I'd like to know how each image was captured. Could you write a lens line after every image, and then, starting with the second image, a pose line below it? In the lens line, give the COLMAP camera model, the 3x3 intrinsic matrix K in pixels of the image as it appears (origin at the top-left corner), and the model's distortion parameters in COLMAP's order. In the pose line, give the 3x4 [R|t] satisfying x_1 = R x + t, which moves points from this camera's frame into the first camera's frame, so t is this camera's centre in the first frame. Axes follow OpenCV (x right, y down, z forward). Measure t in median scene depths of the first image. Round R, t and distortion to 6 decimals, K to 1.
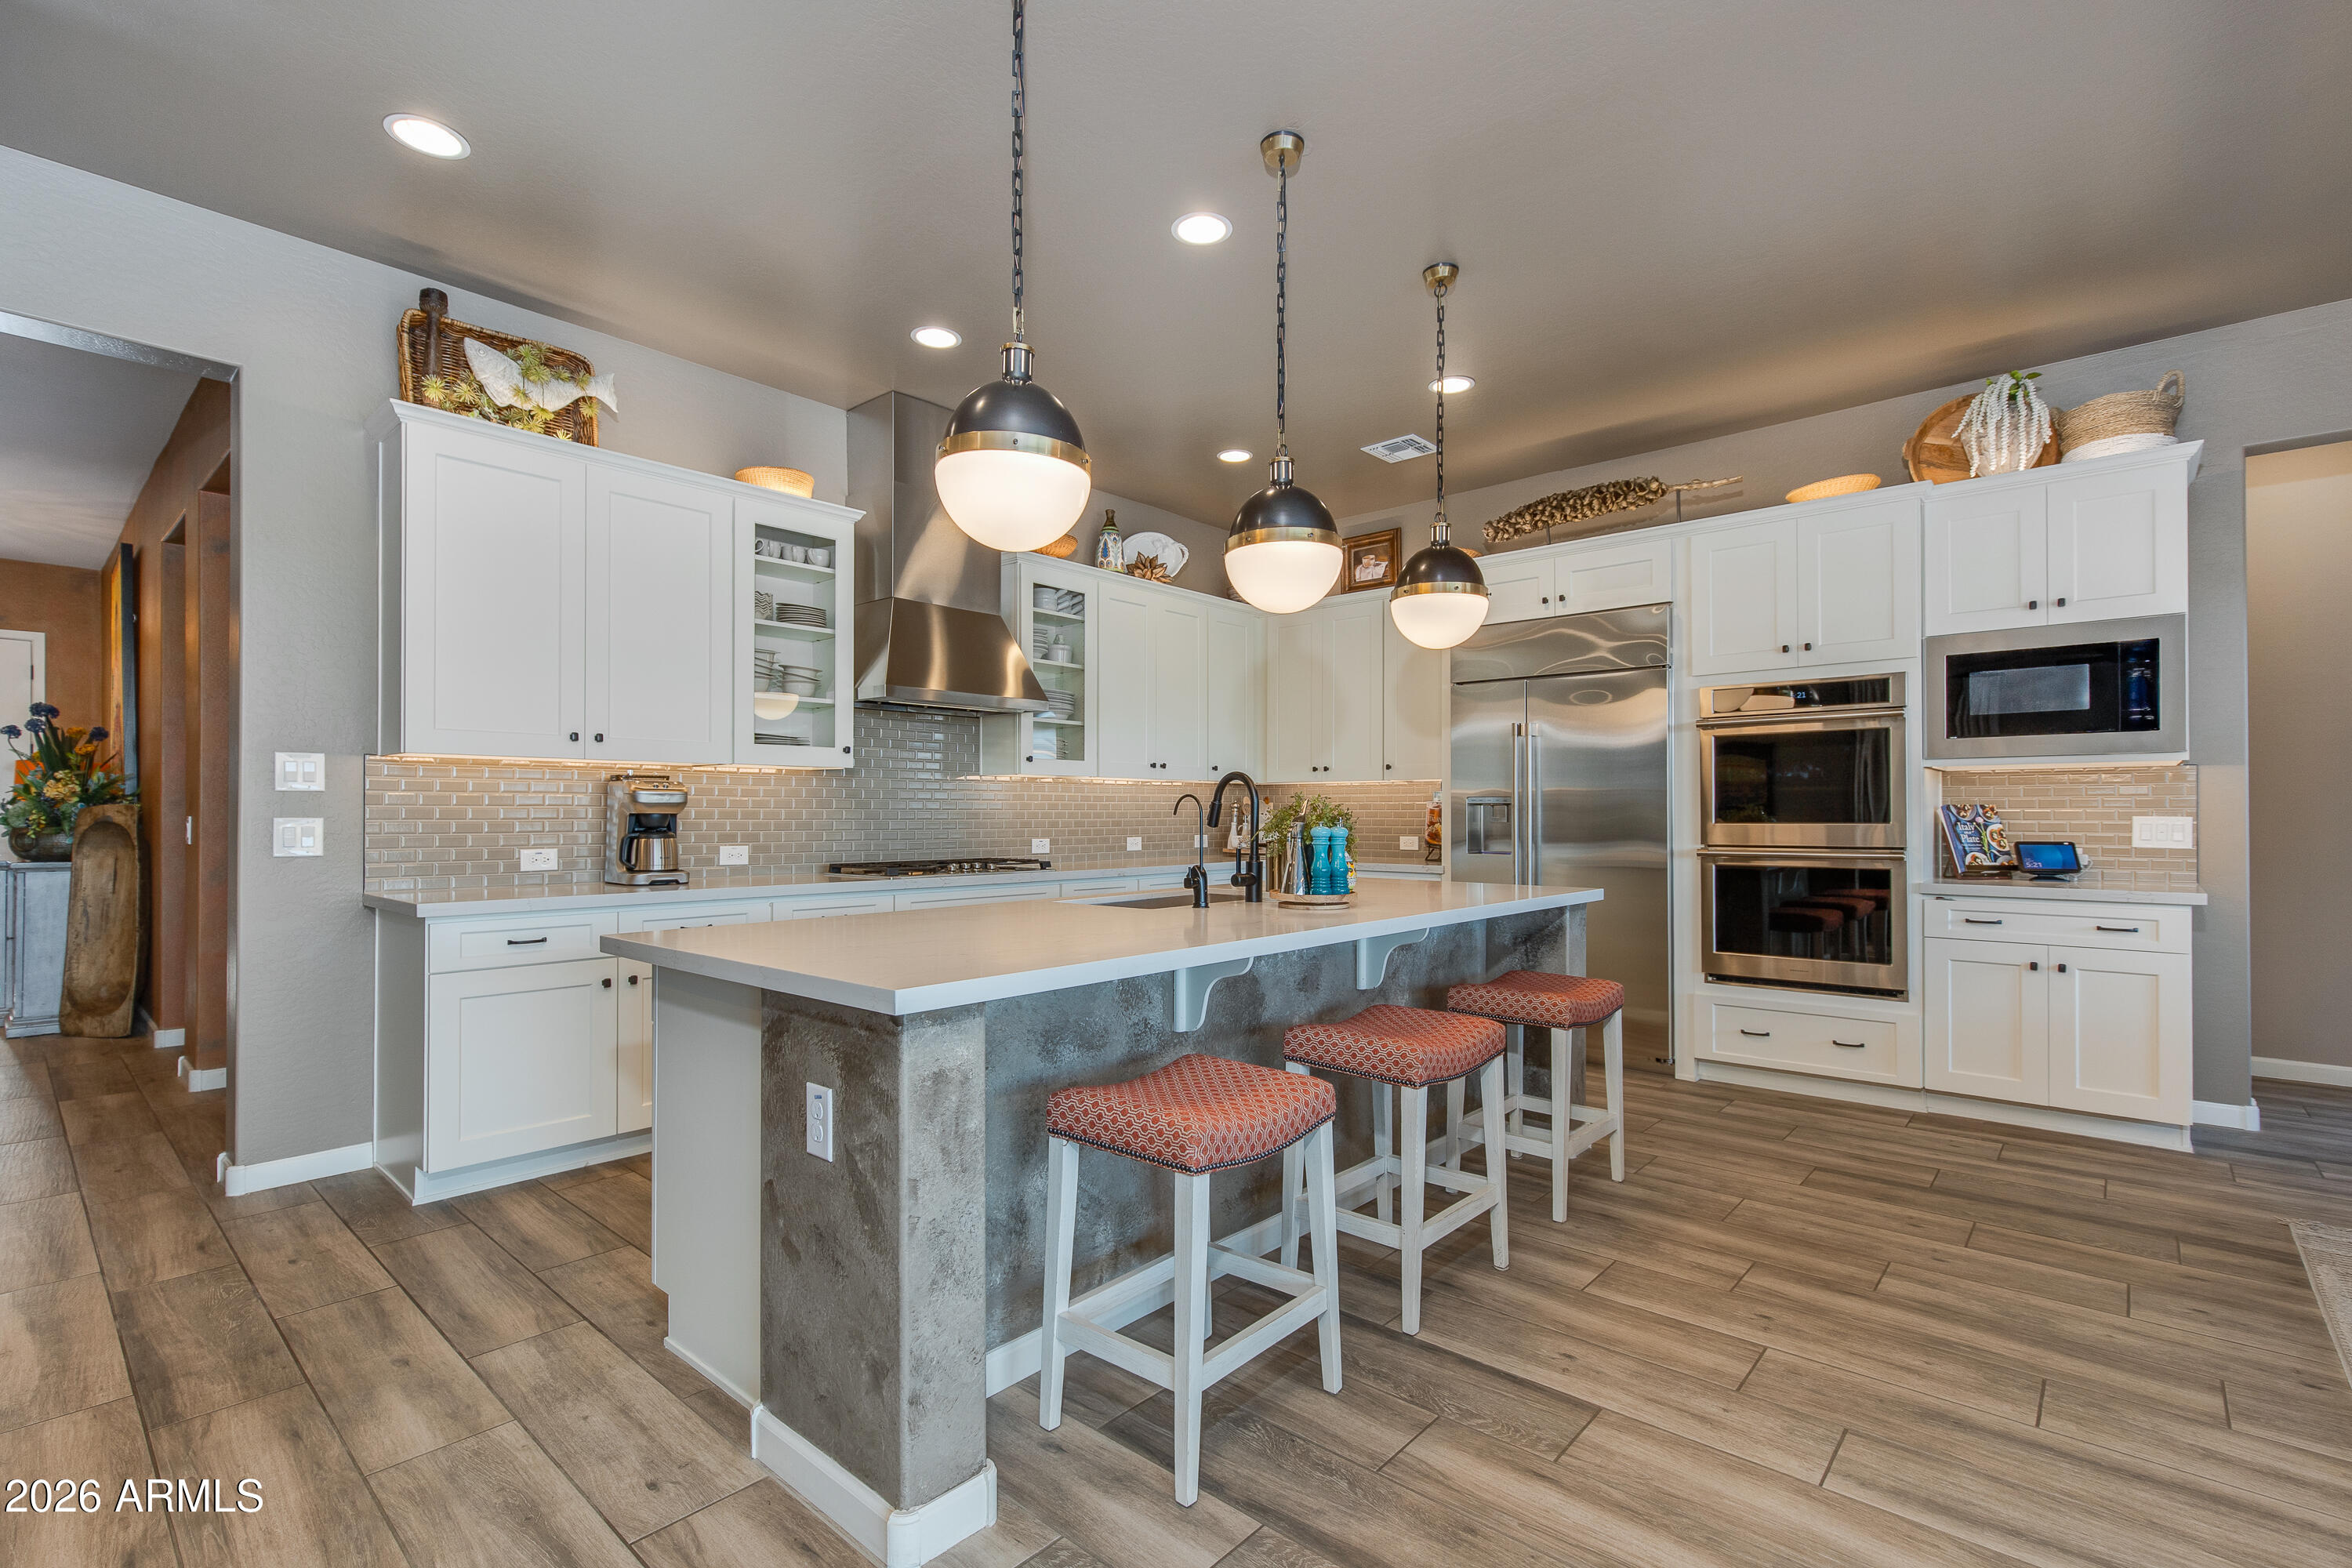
lens RADIAL K [[1064.8, 0, 1180.0], [0, 1064.8, 812.9], [0, 0, 1]] dist [0.007936, -0.003317]
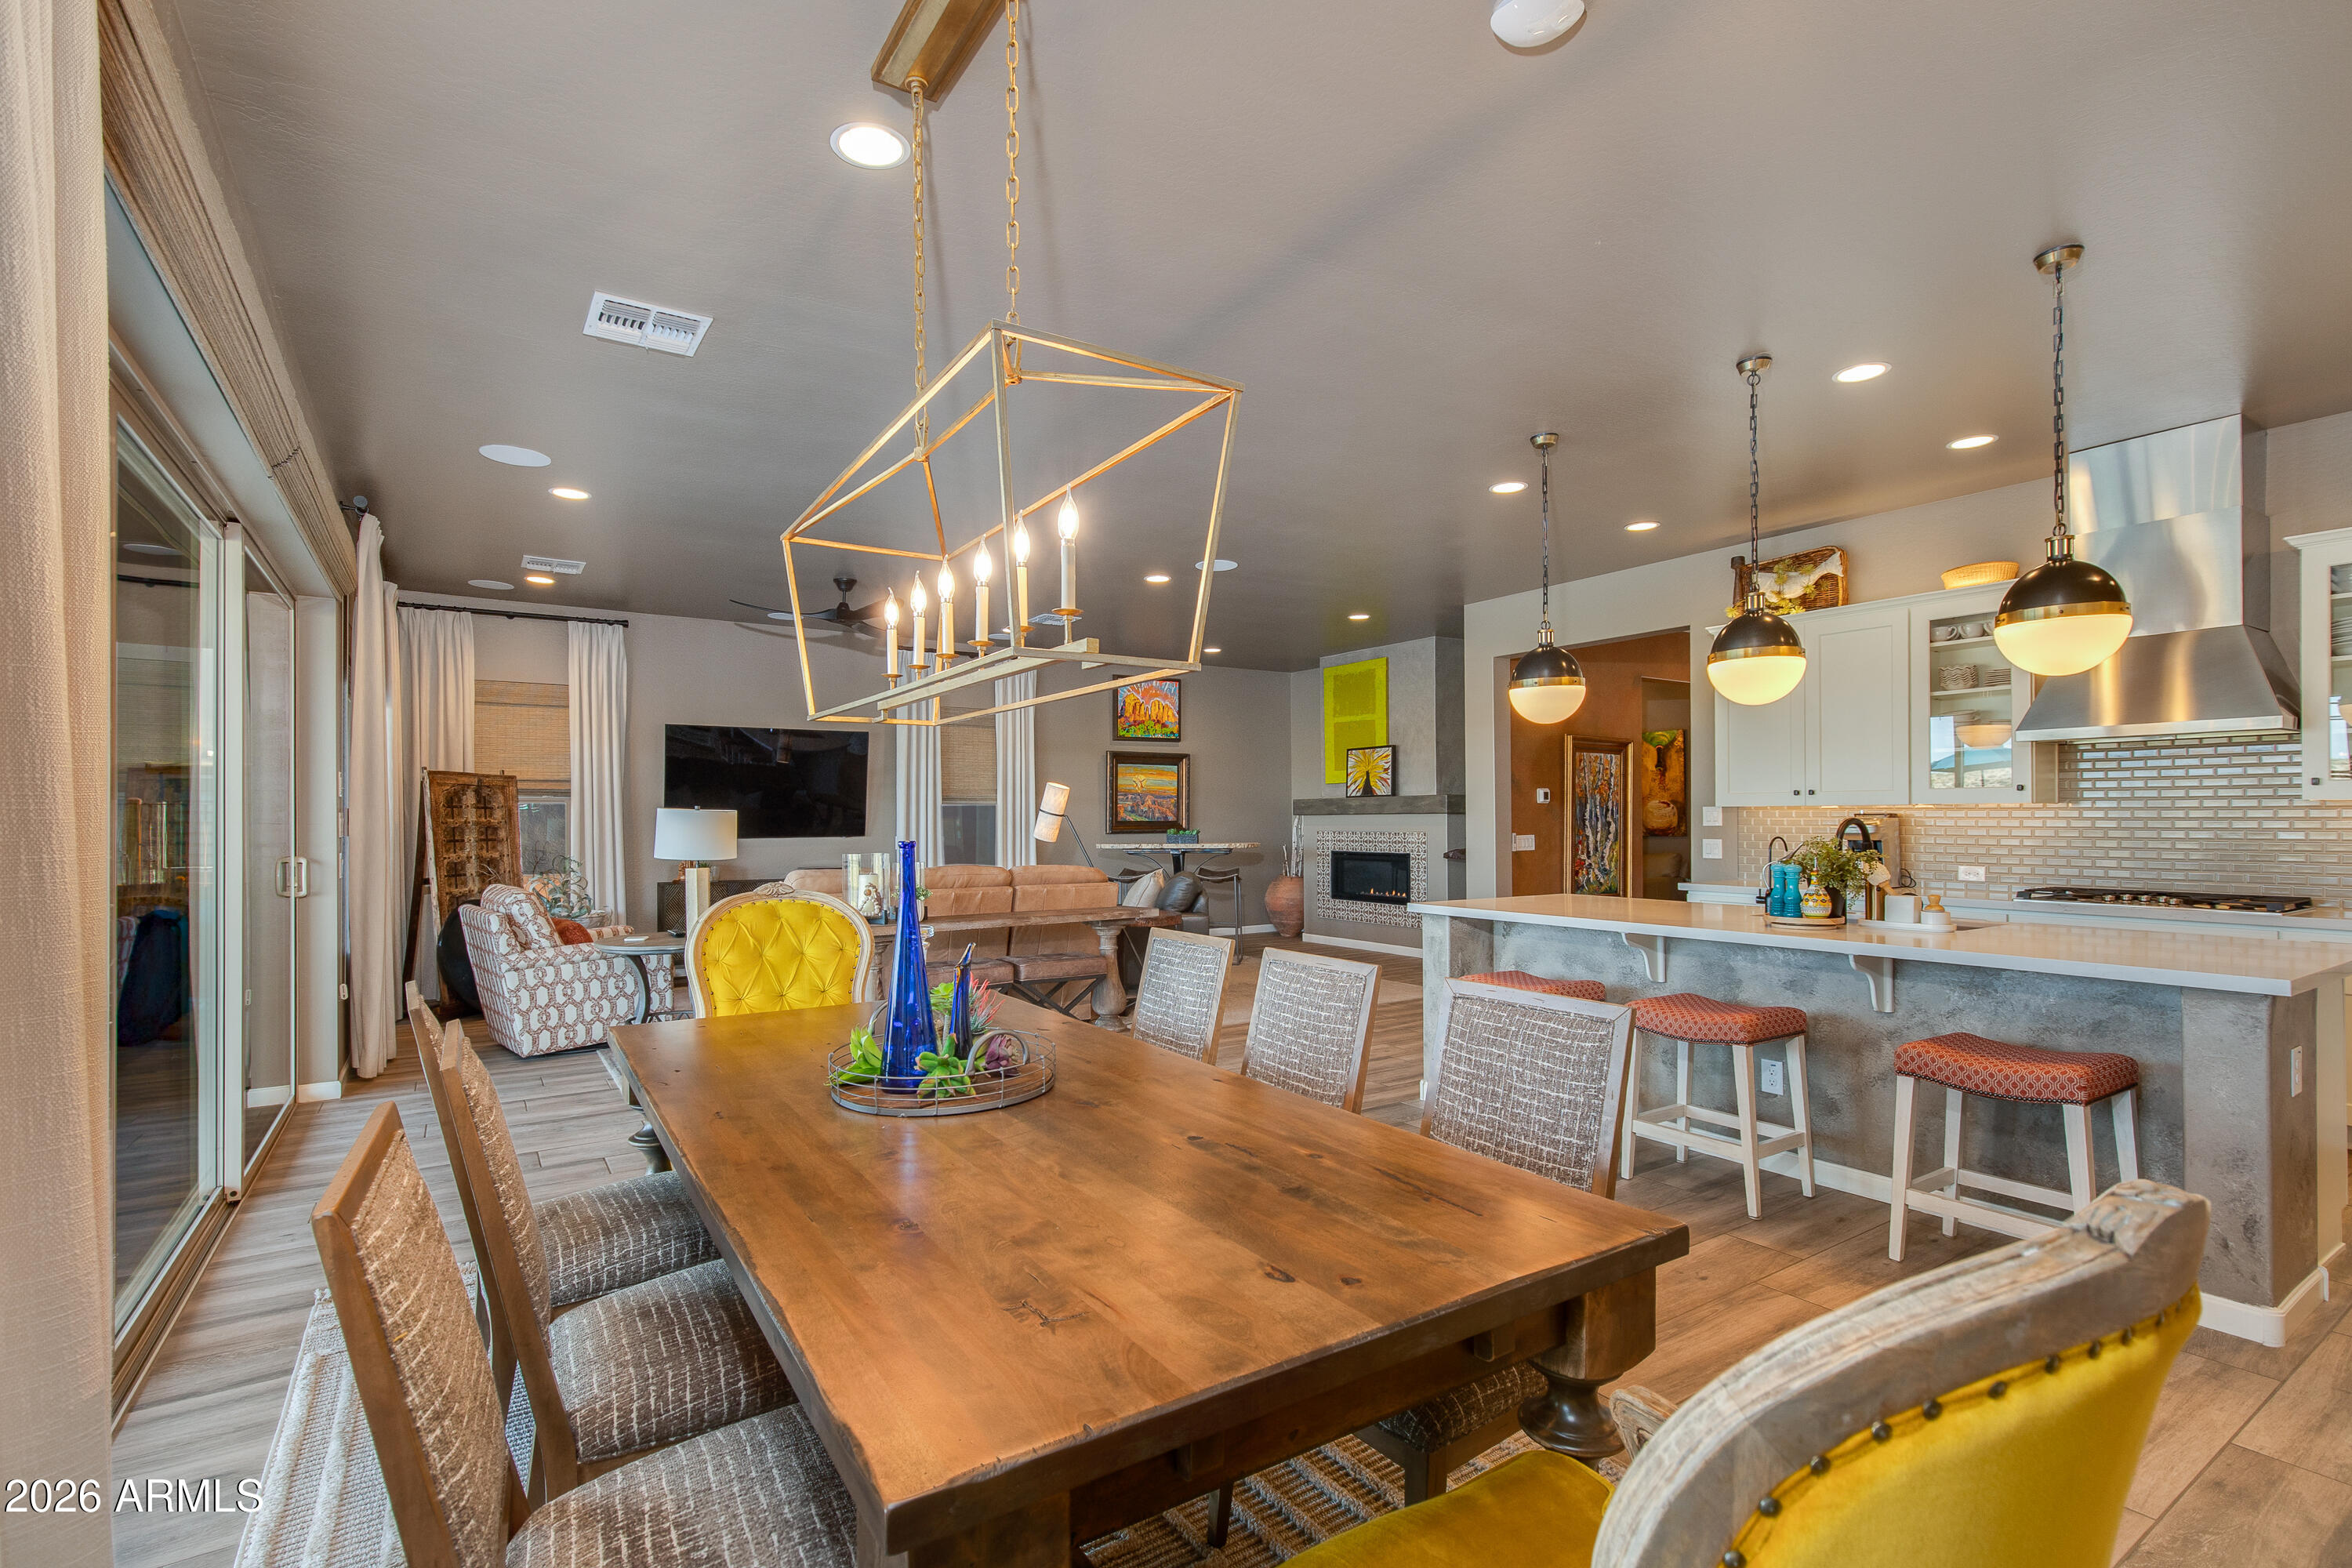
lens RADIAL K [[1065.2, 0, 1193.3], [0, 1065.2, 821.9], [0, 0, 1]] dist [0.000521, 0.001458]
pose [[-0.240333, 0.005584, -0.970674, 1.146376], [0.004740, 0.999978, 0.004579, -0.034904], [0.970679, -0.003500, -0.240355, 0.452646]]
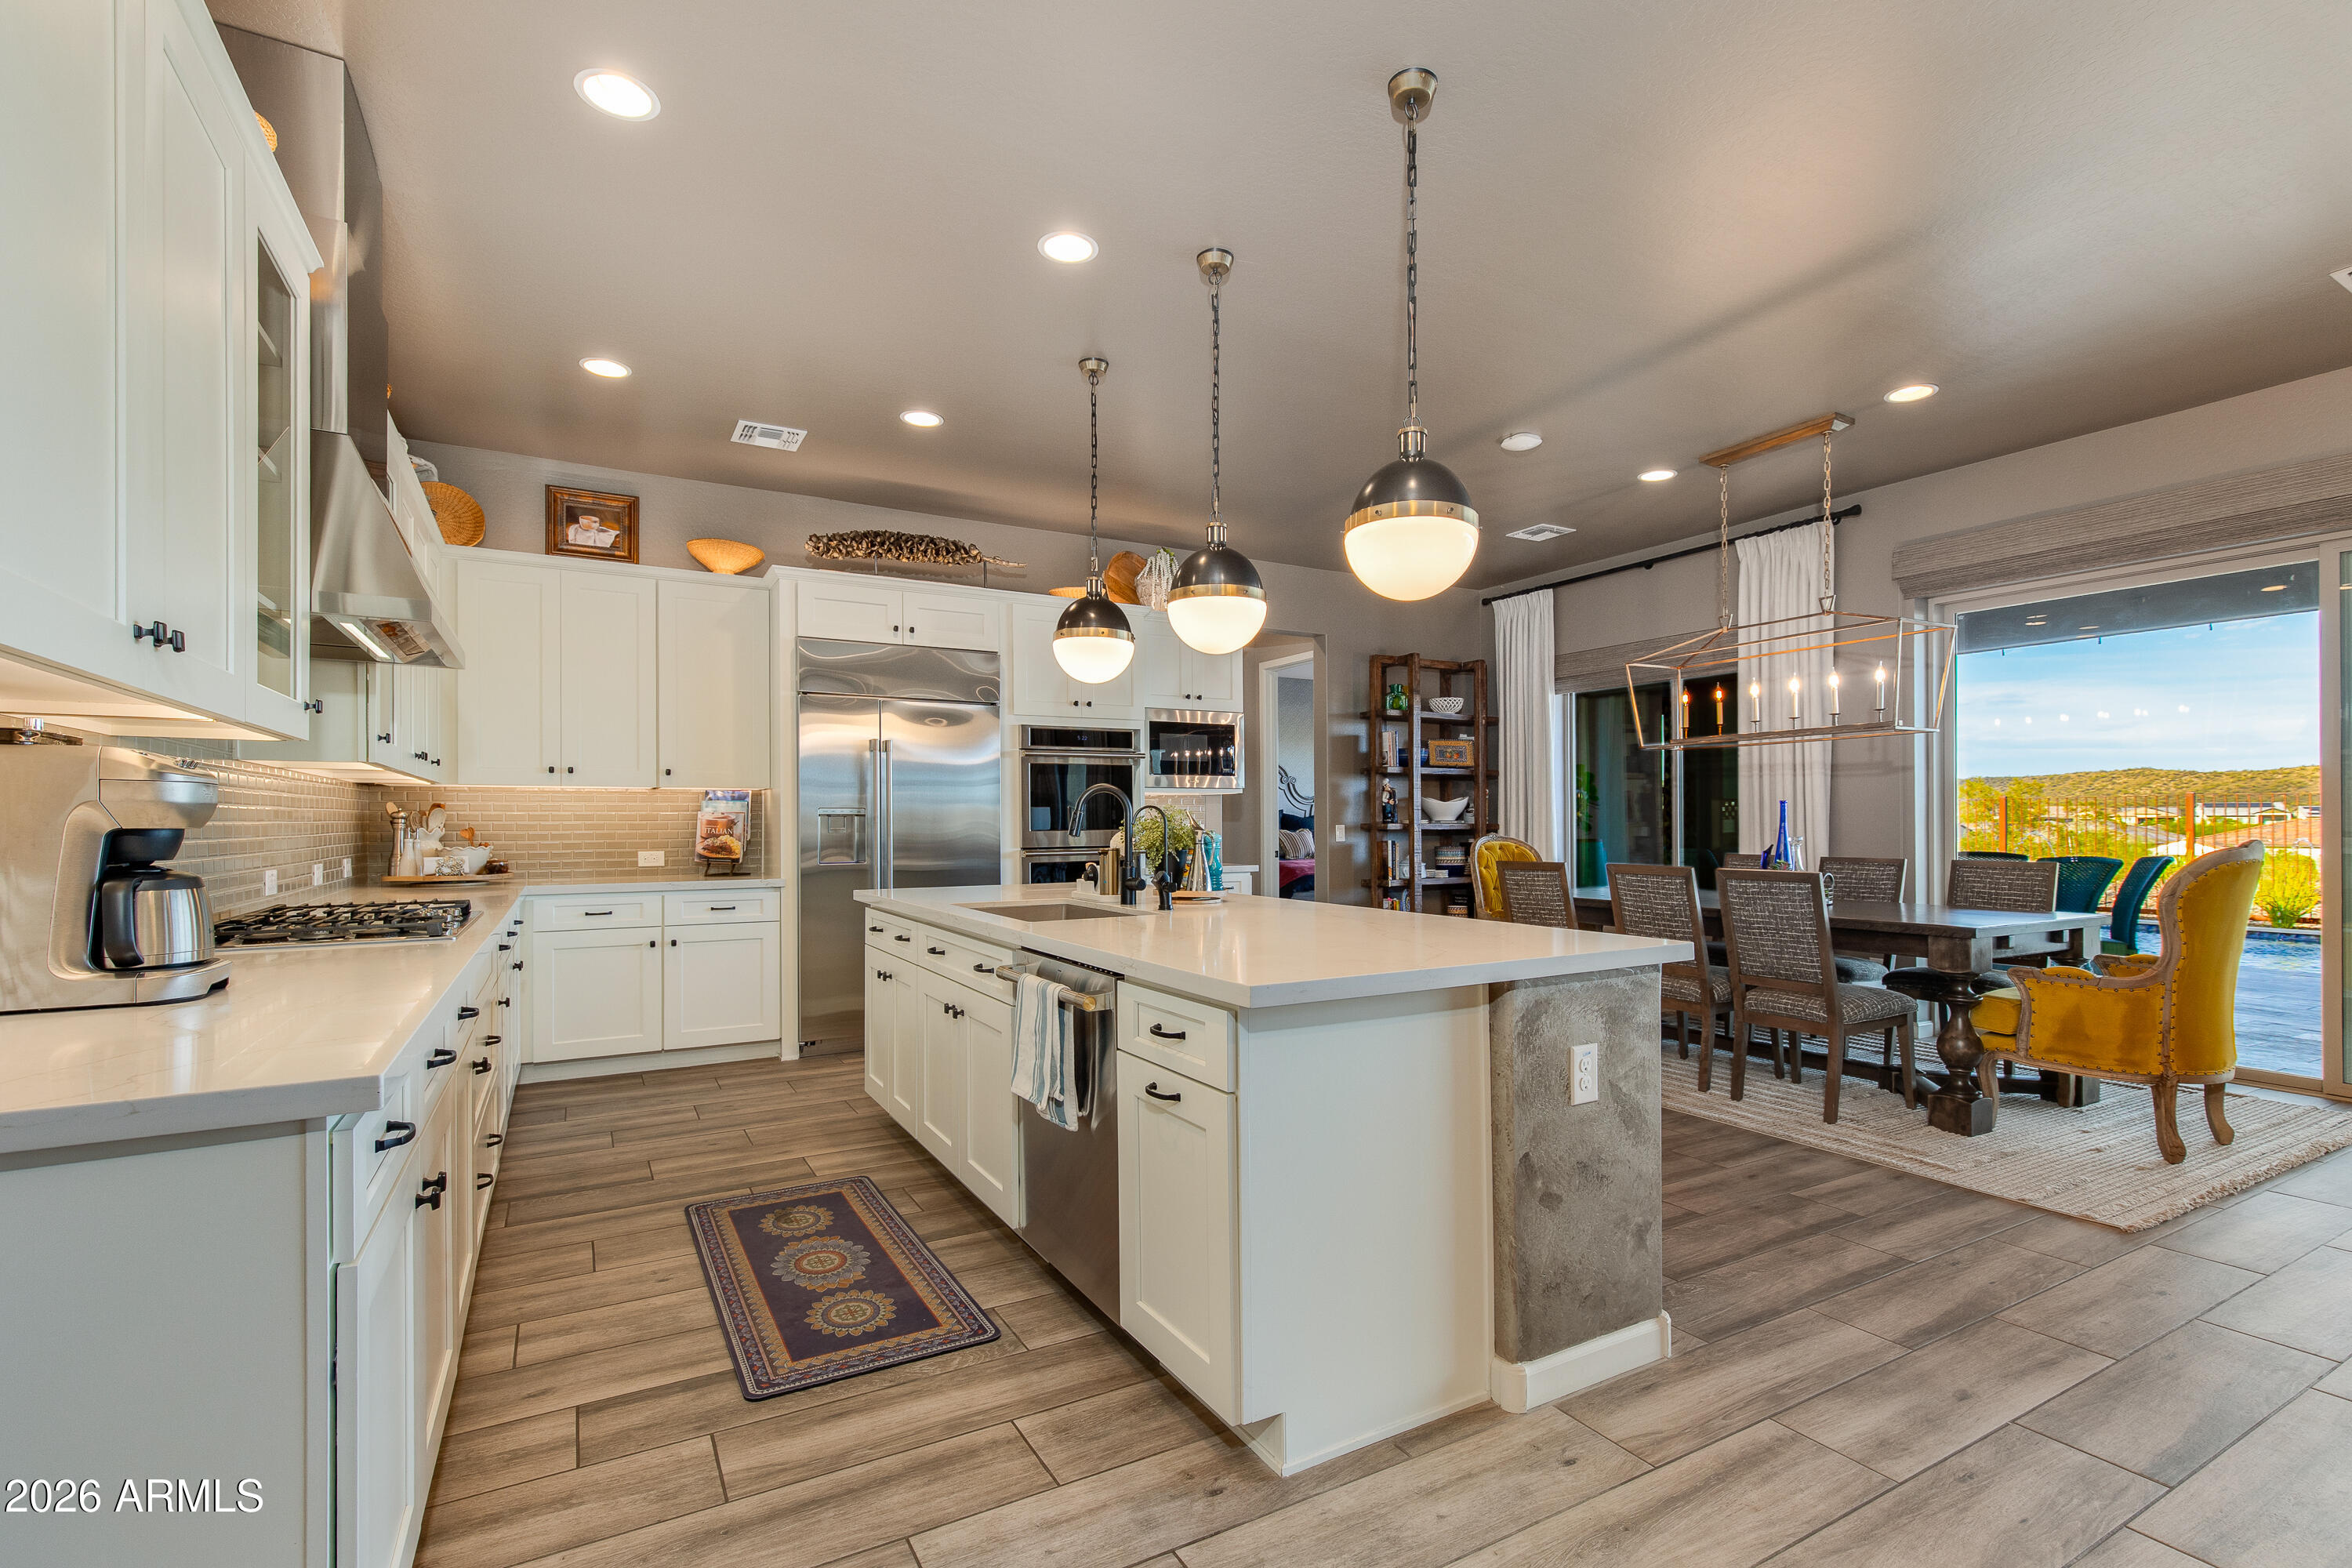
lens RADIAL K [[1065.2, 0, 1176.3], [0, 1065.2, 824.0], [0, 0, 1]] dist [0.000521, 0.001458]
pose [[0.324363, -0.003036, 0.945928, -0.748885], [0.003993, 0.999990, 0.001840, -0.000792], [-0.945924, 0.003181, 0.324372, 0.476407]]
